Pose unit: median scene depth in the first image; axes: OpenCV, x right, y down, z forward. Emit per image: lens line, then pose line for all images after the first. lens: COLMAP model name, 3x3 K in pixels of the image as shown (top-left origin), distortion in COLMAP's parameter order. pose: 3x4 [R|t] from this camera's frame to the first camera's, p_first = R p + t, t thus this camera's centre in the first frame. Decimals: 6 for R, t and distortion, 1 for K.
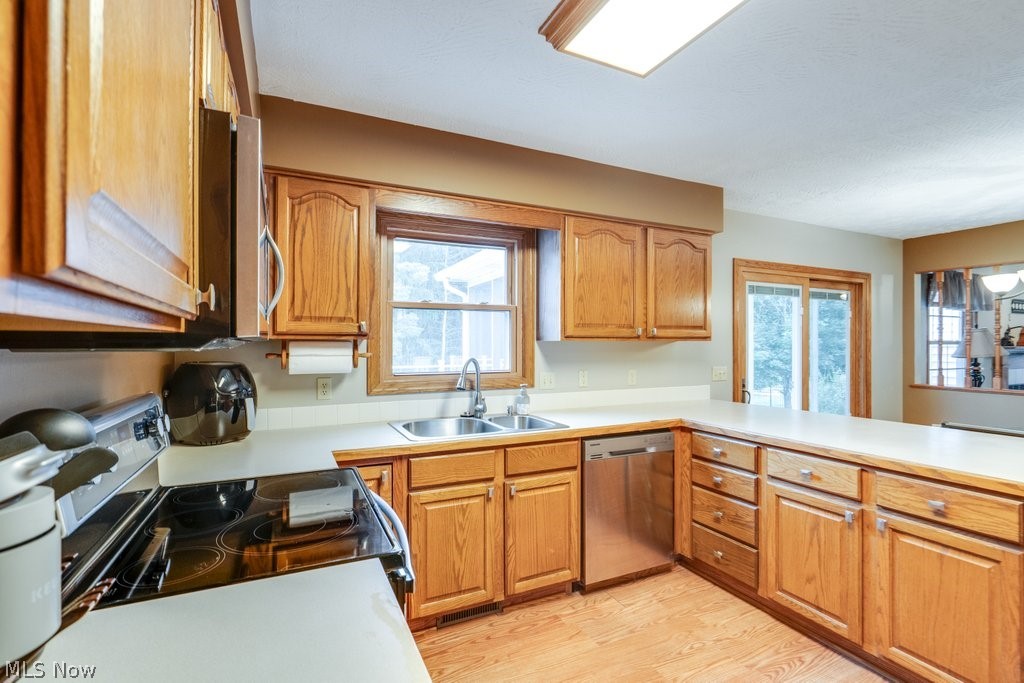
lens RADIAL K [[477.2, 0, 512.0], [0, 477.2, 341.5], [0, 0, 1]] dist [-0.000331, 0.001992]
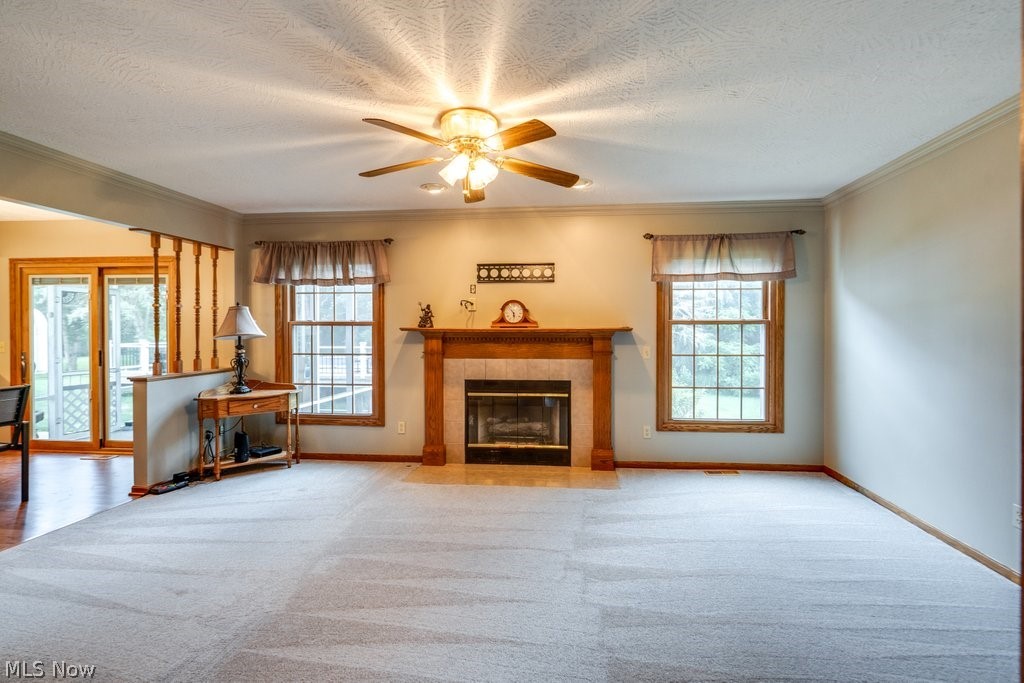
lens RADIAL K [[480.8, 0, 514.1], [0, 480.8, 337.7], [0, 0, 1]] dist [0.000023, 0.000347]
pose [[0.847472, 0.004762, -0.530819, 3.367937], [0.001150, 0.999941, 0.010806, 0.037824], [0.530840, -0.009768, 0.847416, 0.912739]]
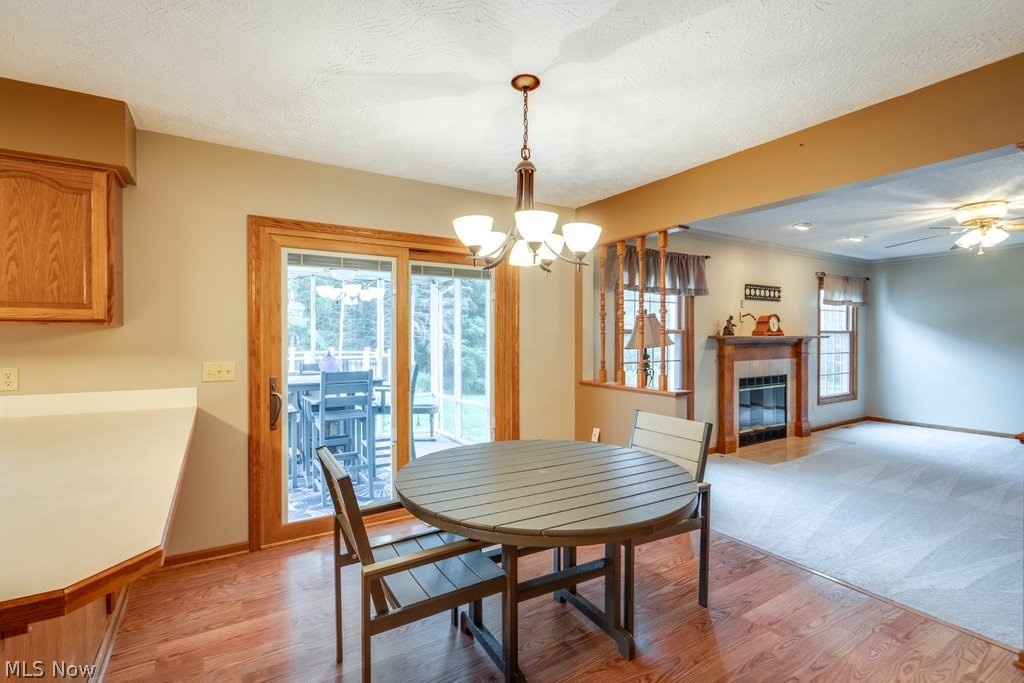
lens RADIAL K [[480.8, 0, 514.1], [0, 480.8, 337.7], [0, 0, 1]] dist [0.000023, 0.000347]
pose [[0.994133, -0.000852, 0.108166, 1.159631], [-0.000097, 0.999962, 0.008765, 0.011946], [-0.108169, -0.008724, 0.994094, 0.319419]]
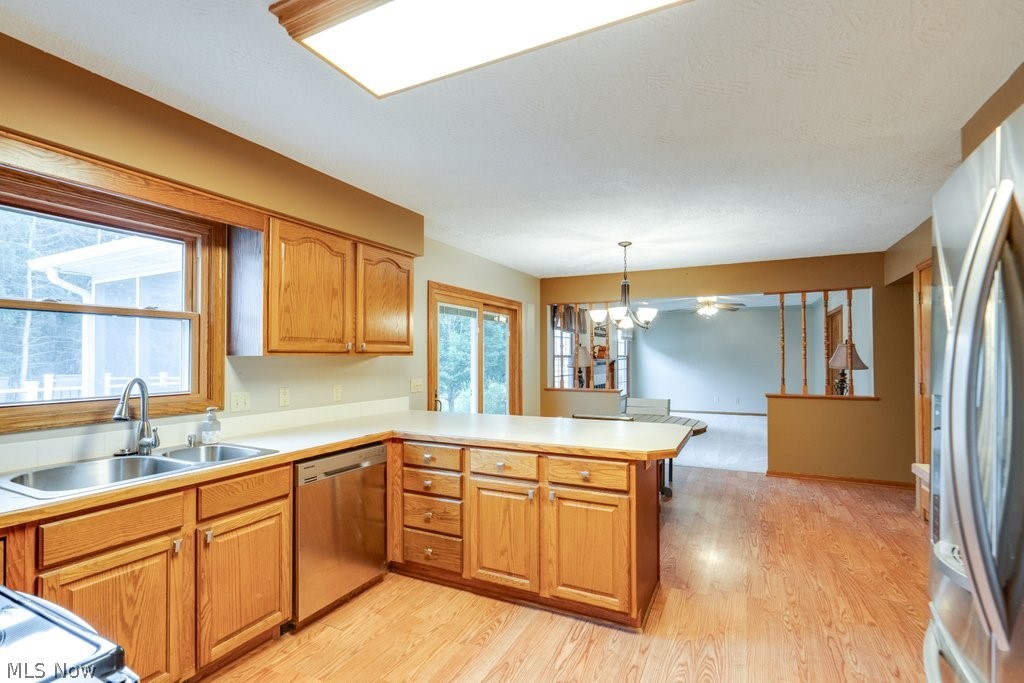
lens RADIAL K [[473.5, 0, 514.7], [0, 473.5, 349.1], [0, 0, 1]] dist [0.001716, 0.001111]
pose [[0.790403, 0.007692, 0.612539, -0.071078], [-0.000054, 0.999922, -0.012486, -0.003104], [-0.612587, 0.009836, 0.790342, 0.016973]]
